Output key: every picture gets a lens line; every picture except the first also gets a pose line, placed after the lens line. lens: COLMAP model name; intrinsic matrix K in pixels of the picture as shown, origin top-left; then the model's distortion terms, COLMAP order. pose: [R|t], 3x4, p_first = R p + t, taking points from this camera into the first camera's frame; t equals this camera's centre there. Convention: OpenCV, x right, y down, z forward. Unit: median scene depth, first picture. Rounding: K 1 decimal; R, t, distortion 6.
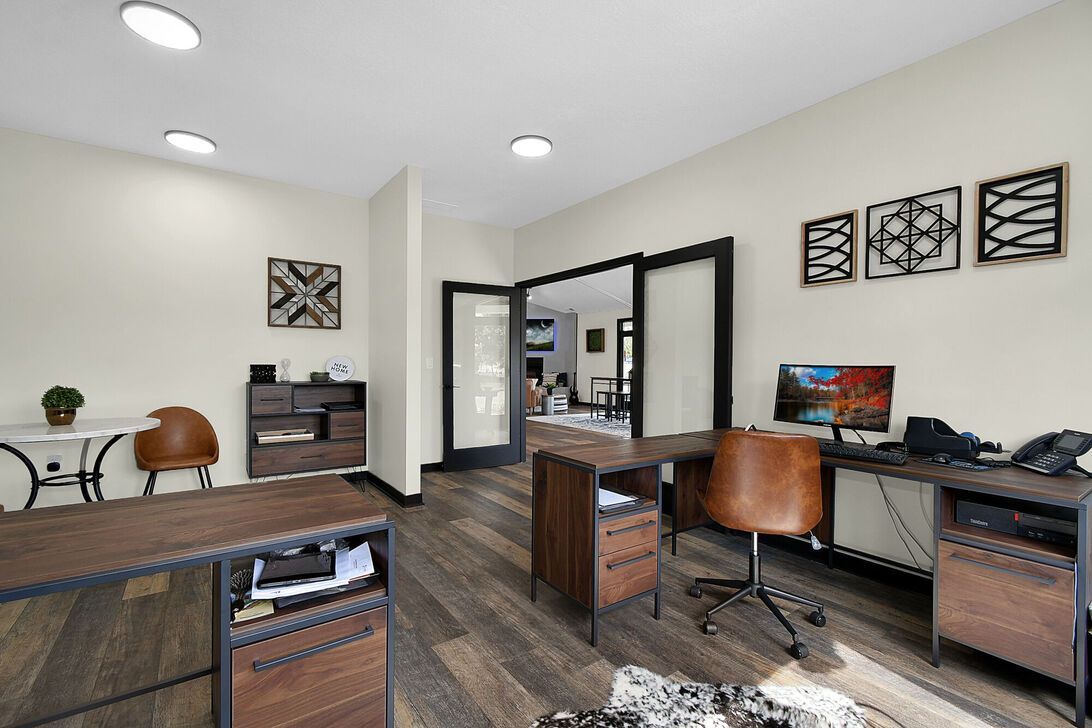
lens RADIAL K [[477.3, 0, 545.5], [0, 477.3, 363.8], [0, 0, 1]] dist [-0.000587, -0.001046]
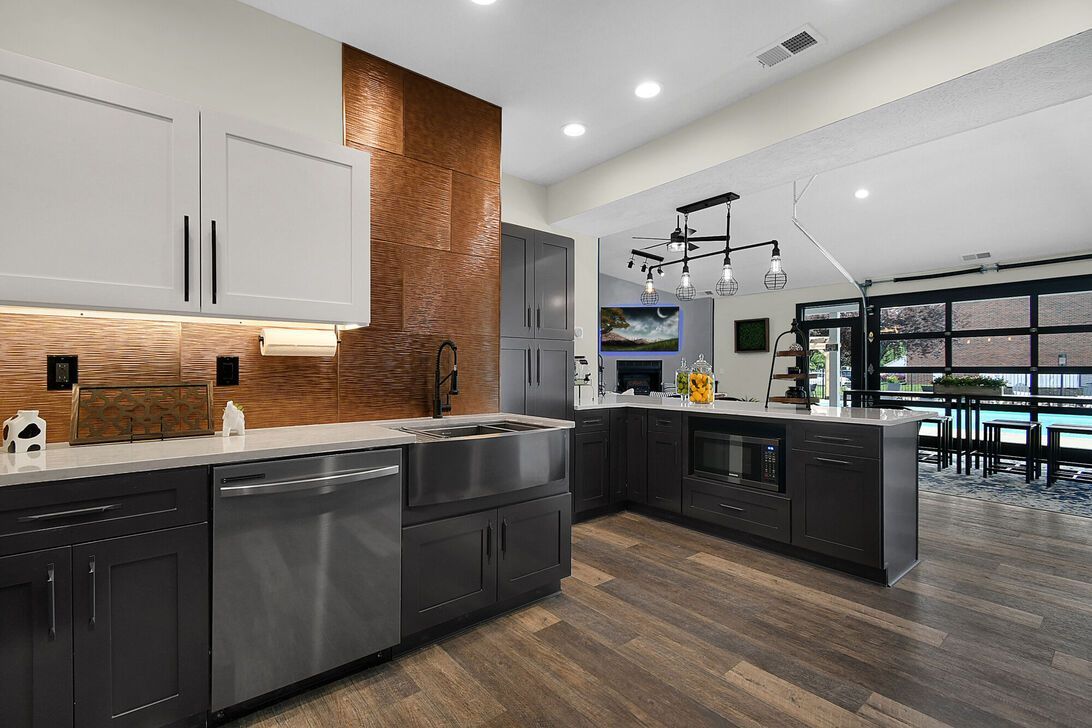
lens RADIAL K [[477.3, 0, 537.9], [0, 477.3, 366.3], [0, 0, 1]] dist [-0.000587, -0.001046]
pose [[0.999324, 0.001692, 0.036735, -0.218198], [-0.001283, 0.999937, -0.011174, 0.003335], [-0.036752, 0.011119, 0.999263, 0.305405]]
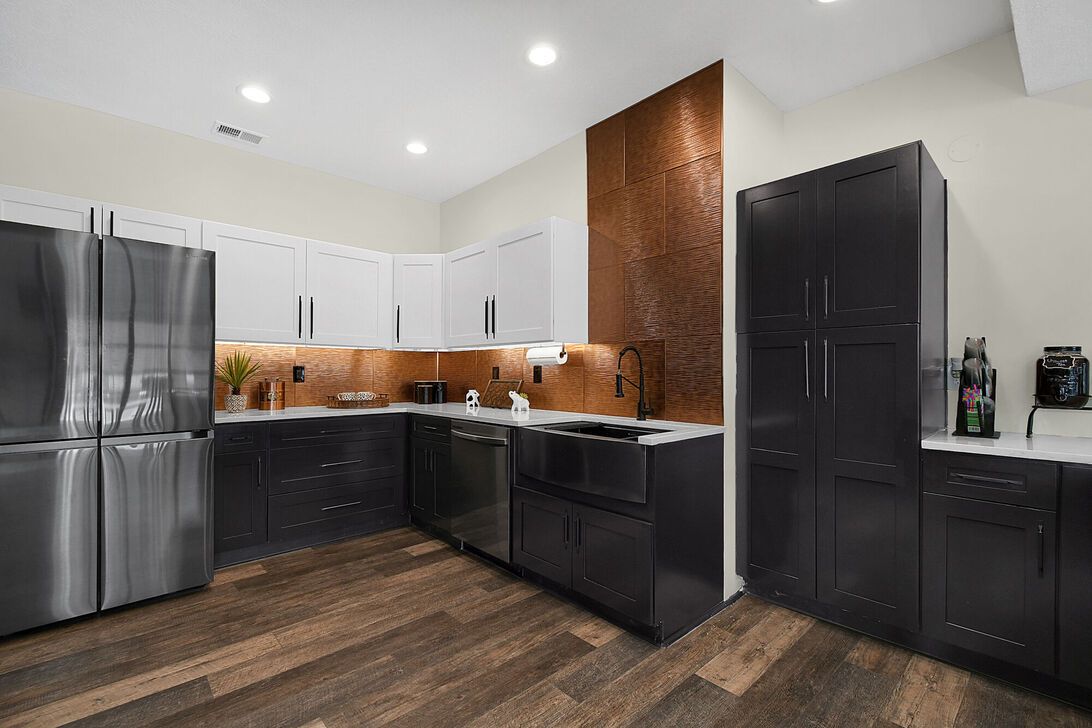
lens RADIAL K [[477.3, 0, 536.6], [0, 477.3, 369.7], [0, 0, 1]] dist [-0.000587, -0.001046]
pose [[0.092749, -0.002553, -0.995686, -0.072111], [-0.007929, 0.999963, -0.003303, 0.001833], [0.995658, 0.008201, 0.092725, 0.422732]]
